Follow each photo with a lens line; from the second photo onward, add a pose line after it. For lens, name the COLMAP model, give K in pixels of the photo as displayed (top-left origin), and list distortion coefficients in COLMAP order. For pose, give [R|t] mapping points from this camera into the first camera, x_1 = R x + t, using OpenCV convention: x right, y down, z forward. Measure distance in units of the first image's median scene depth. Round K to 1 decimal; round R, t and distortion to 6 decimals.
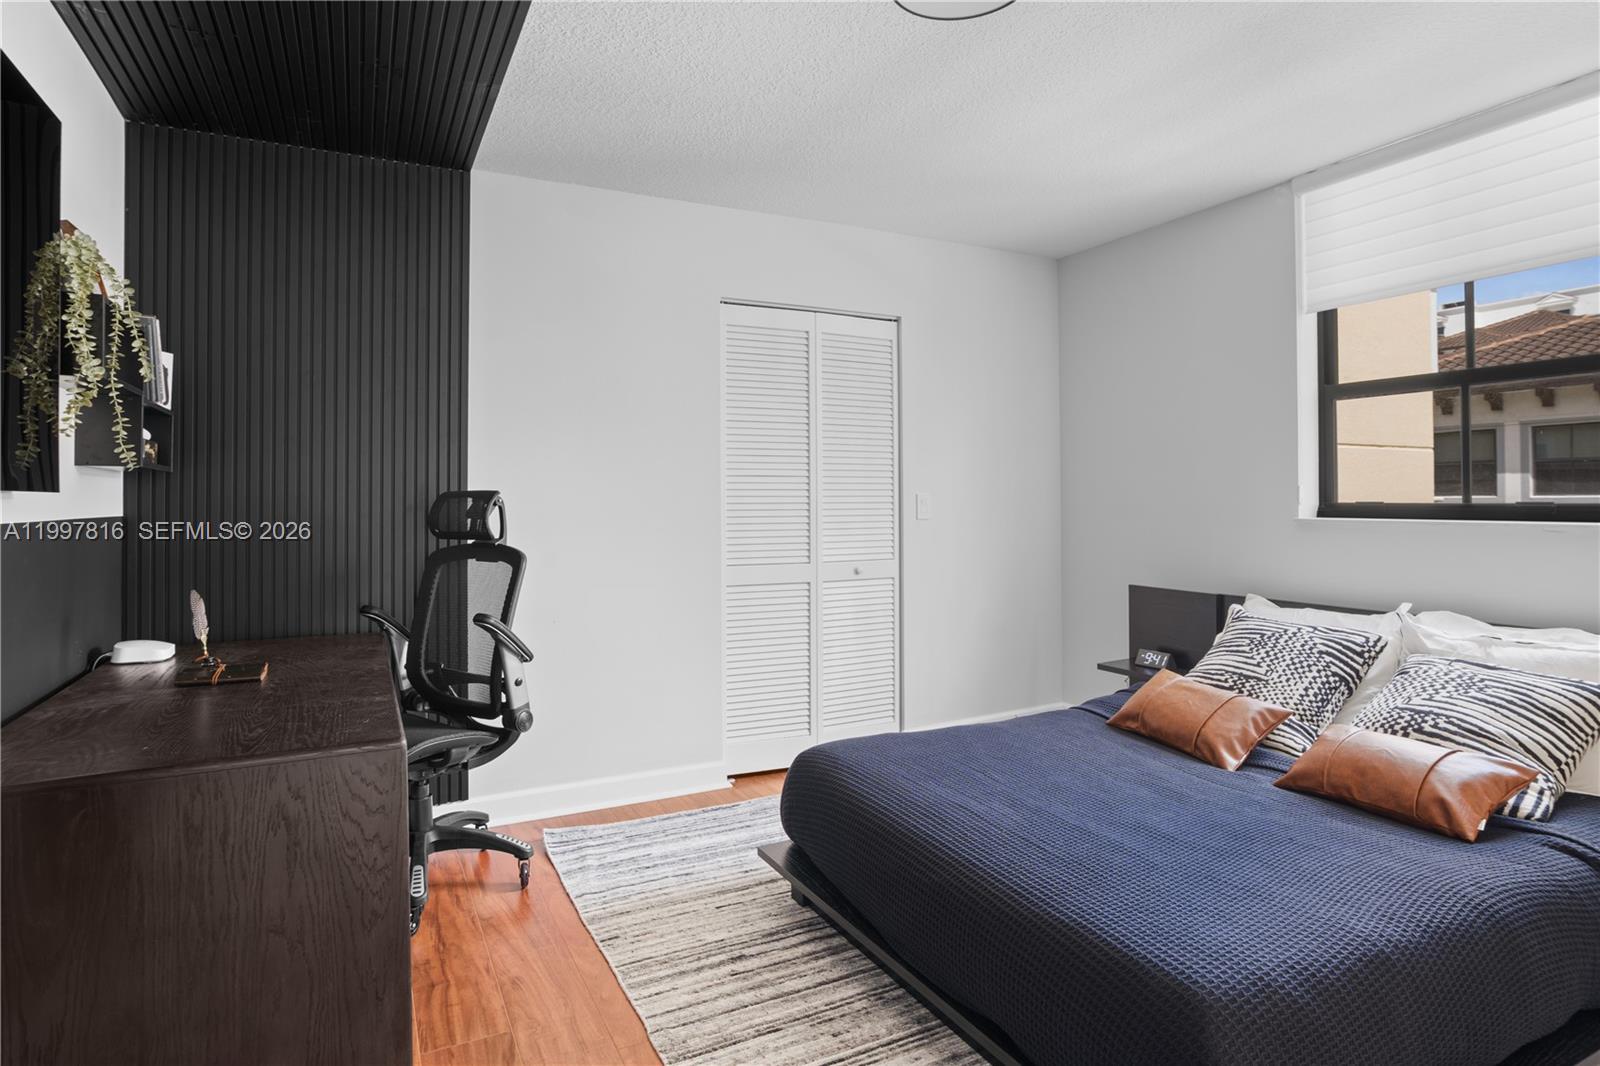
lens RADIAL K [[895.6, 0, 793.4], [0, 895.6, 474.3], [0, 0, 1]] dist [-0.061623, 0.048419]
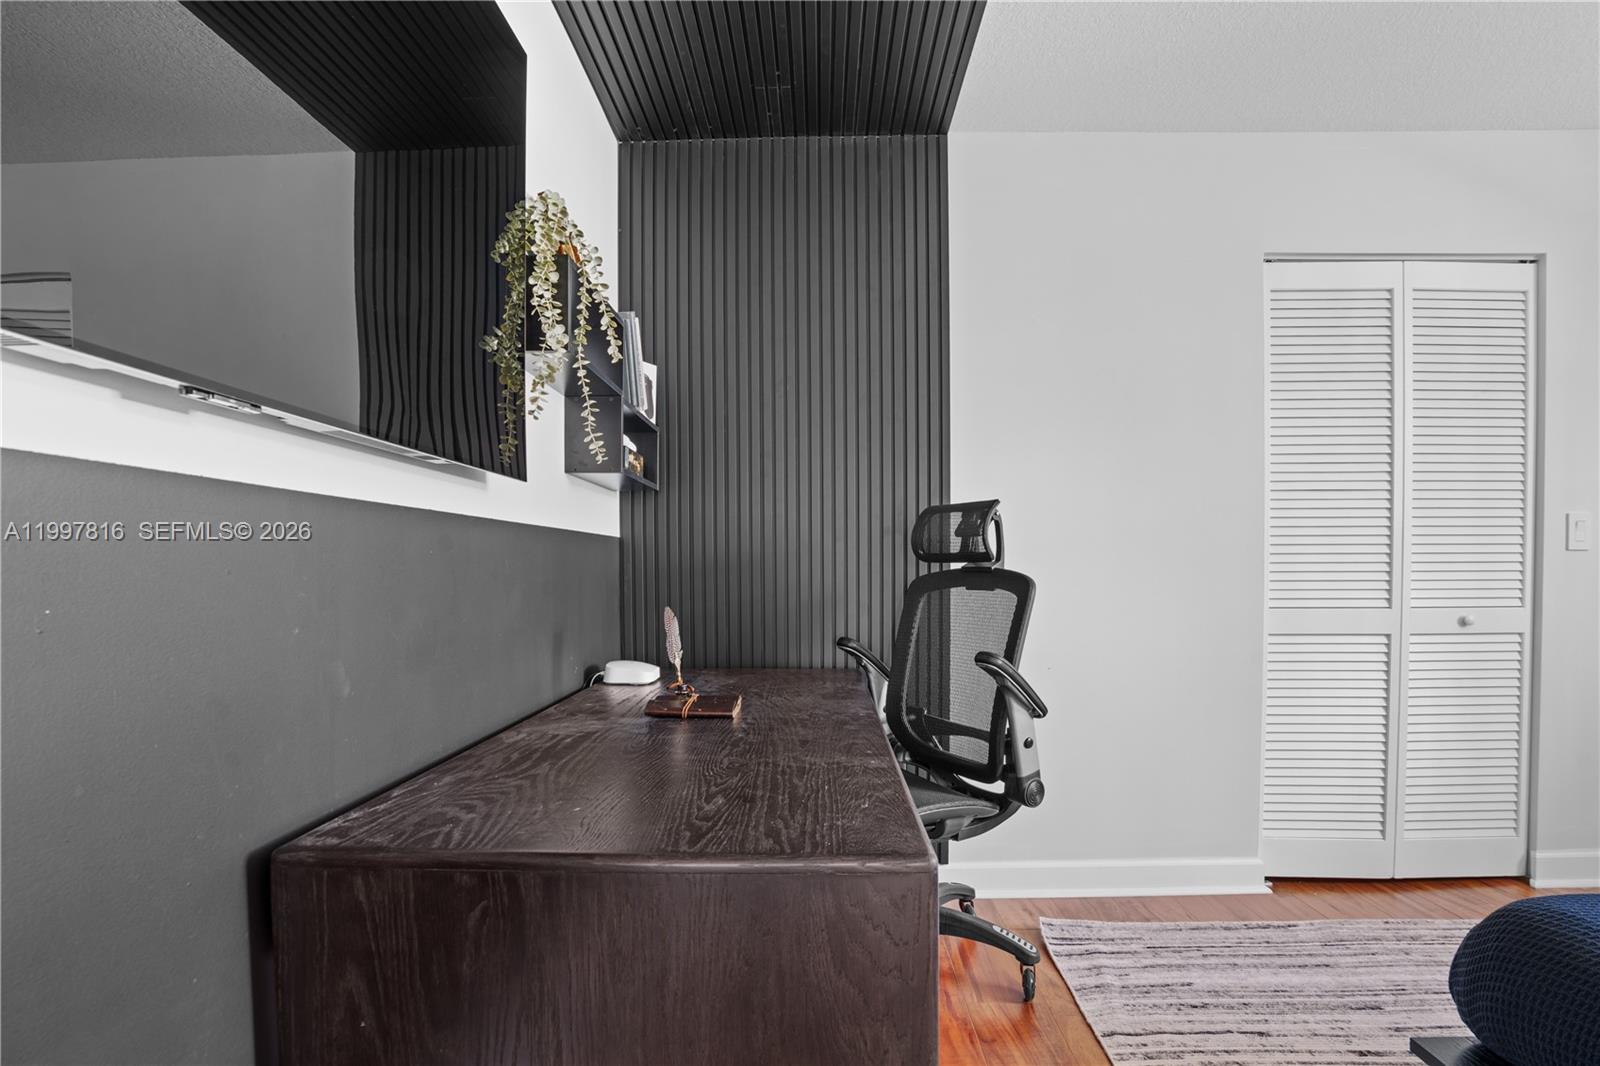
lens RADIAL K [[750.0, 0, 799.8], [0, 750.0, 572.7], [0, 0, 1]] dist [-0.052219, 0.000431]
pose [[0.884896, 0.005375, -0.465757, -0.185105], [0.010000, 0.999484, 0.030534, 0.064560], [0.465681, -0.031677, 0.884386, 0.341362]]
